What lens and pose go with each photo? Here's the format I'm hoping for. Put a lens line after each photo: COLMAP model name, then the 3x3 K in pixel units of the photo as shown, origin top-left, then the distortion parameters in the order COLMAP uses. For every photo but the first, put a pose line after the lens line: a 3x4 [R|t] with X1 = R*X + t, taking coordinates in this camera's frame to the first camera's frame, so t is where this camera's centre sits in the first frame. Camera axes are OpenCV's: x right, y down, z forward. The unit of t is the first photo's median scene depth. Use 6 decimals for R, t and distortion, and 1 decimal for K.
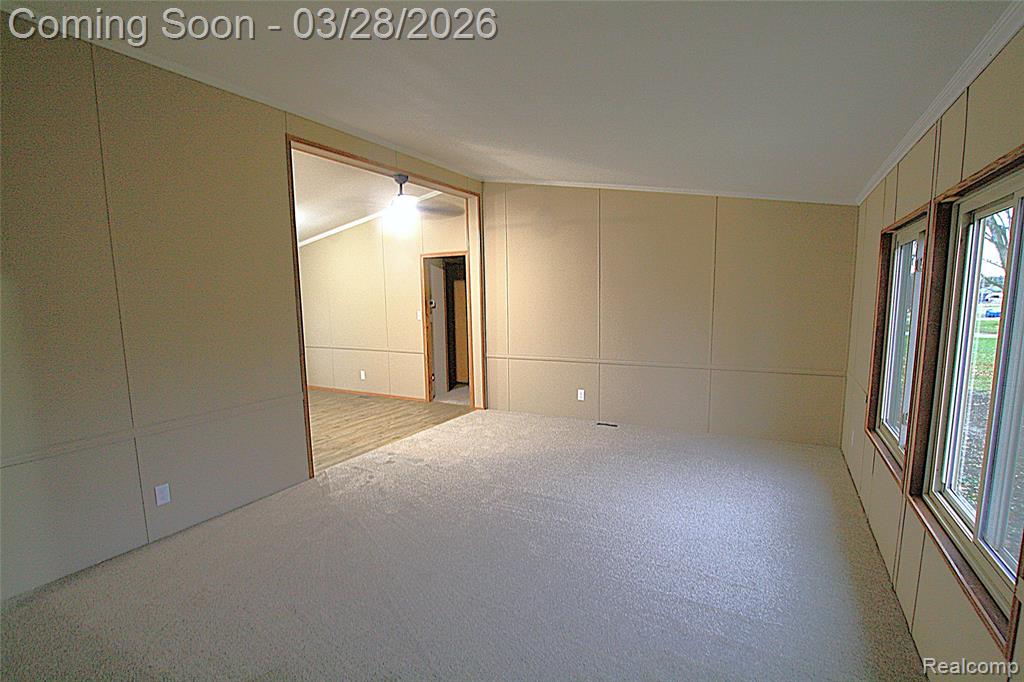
lens RADIAL K [[476.1, 0, 517.6], [0, 476.1, 360.2], [0, 0, 1]] dist [-0.027178, 0.000019]
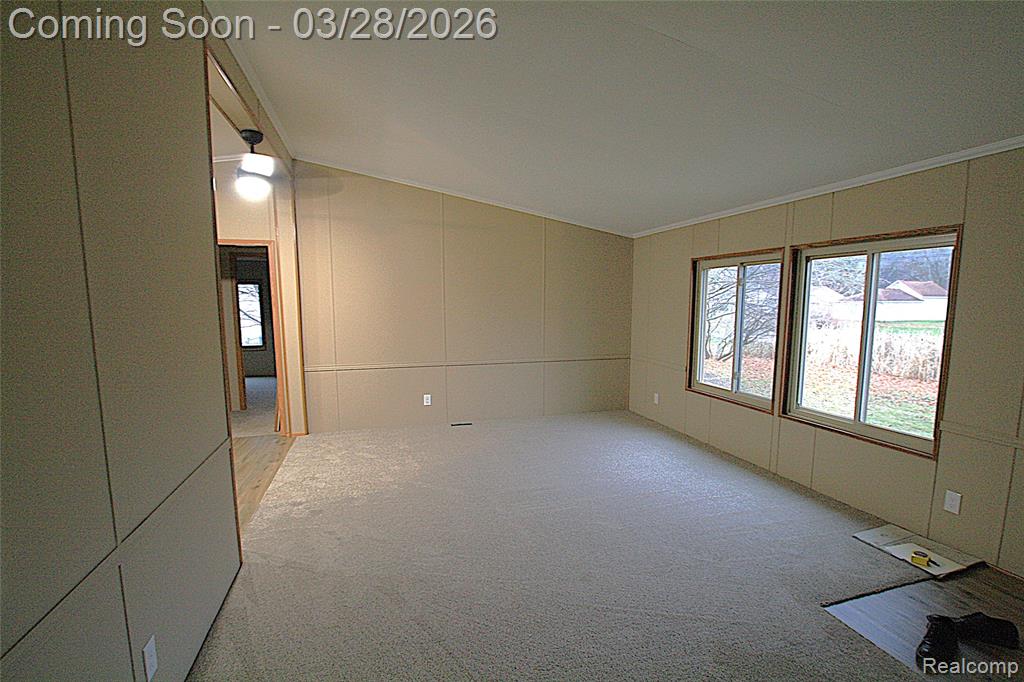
lens RADIAL K [[476.1, 0, 517.6], [0, 476.1, 360.2], [0, 0, 1]] dist [-0.027178, 0.000019]
pose [[0.709122, -0.072755, 0.701322, -0.415436], [0.083047, 0.996357, 0.019391, -0.012118], [-0.700178, 0.044492, 0.712581, 0.166042]]
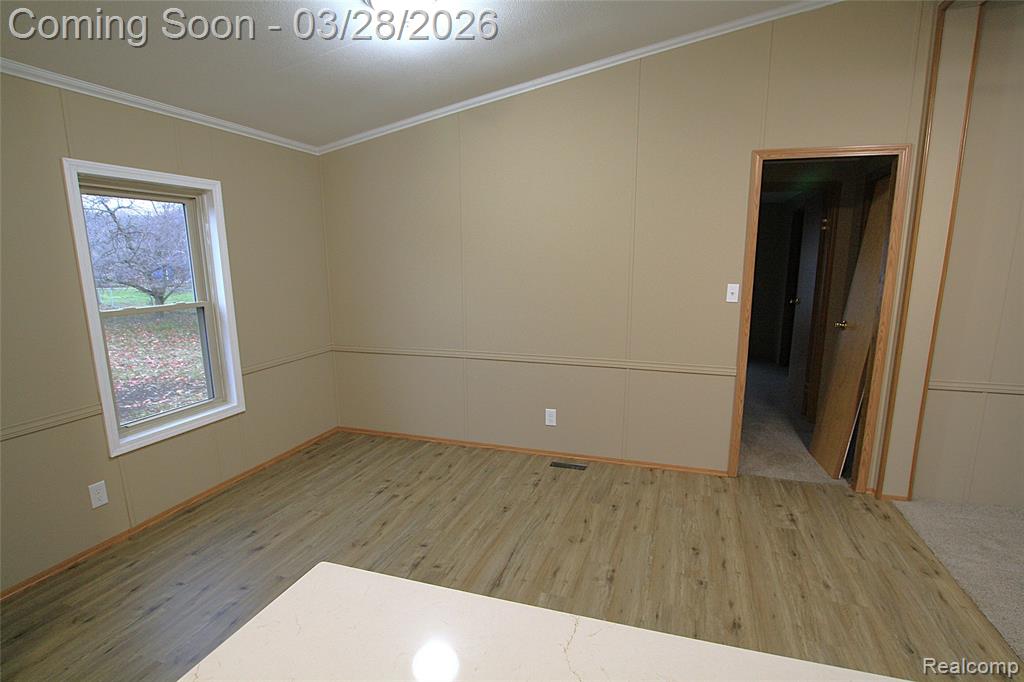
lens RADIAL K [[507.0, 0, 516.8], [0, 507.0, 359.8], [0, 0, 1]] dist [-0.024060, -0.000129]
pose [[0.985519, -0.024858, 0.167734, -0.576557], [0.014411, 0.997896, 0.063216, -0.075040], [-0.168953, -0.059884, 0.983803, 0.665114]]
